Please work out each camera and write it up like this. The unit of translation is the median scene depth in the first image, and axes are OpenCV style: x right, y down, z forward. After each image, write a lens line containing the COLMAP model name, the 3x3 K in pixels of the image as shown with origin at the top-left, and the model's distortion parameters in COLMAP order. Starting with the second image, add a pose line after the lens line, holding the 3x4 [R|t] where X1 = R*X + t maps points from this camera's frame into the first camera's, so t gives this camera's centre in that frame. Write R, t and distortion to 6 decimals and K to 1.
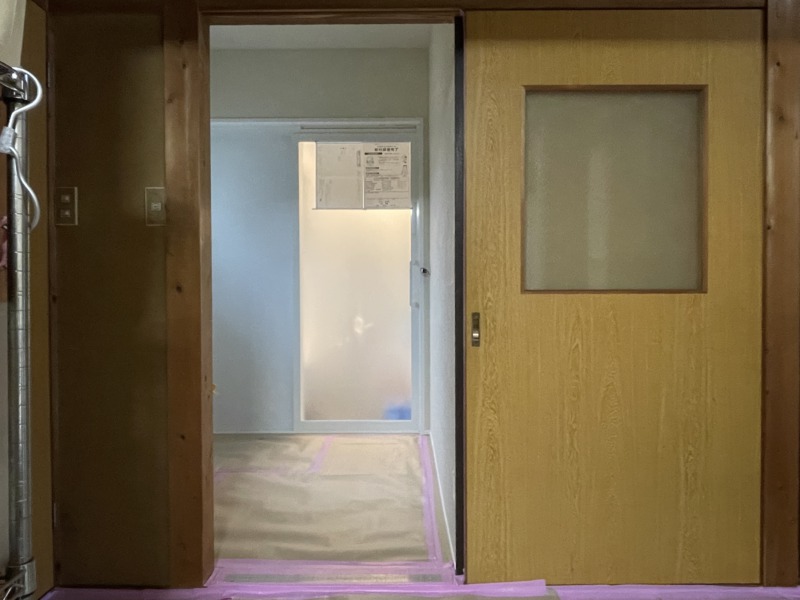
lens RADIAL K [[568.9, 0, 400.0], [0, 568.9, 300.0], [0, 0, 1]] dist [-0.004936, -0.005950]
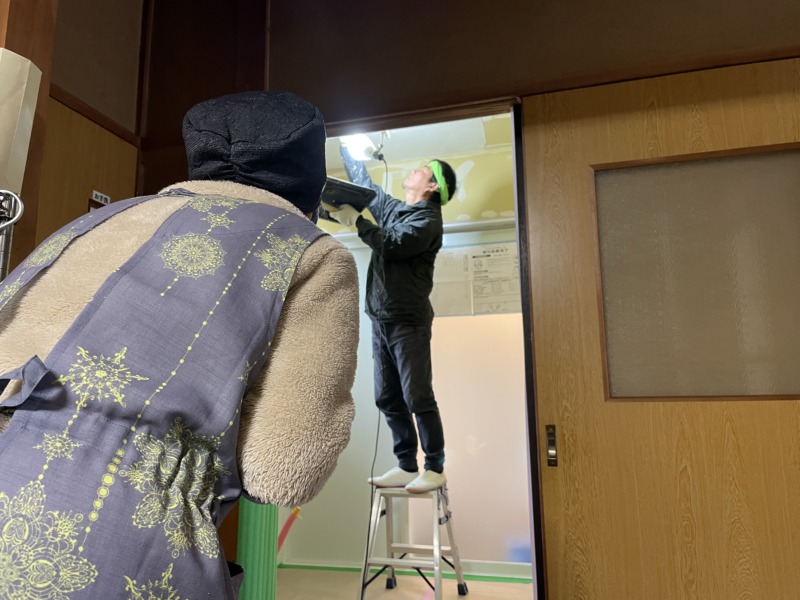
lens RADIAL K [[612.3, 0, 400.0], [0, 612.3, 300.0], [0, 0, 1]] dist [0.080384, -0.108767]
pose [[0.965933, -0.053389, -0.253227, 0.159263], [0.003762, 0.981282, -0.192537, 0.015810], [0.258766, 0.185026, 0.948054, 0.039888]]
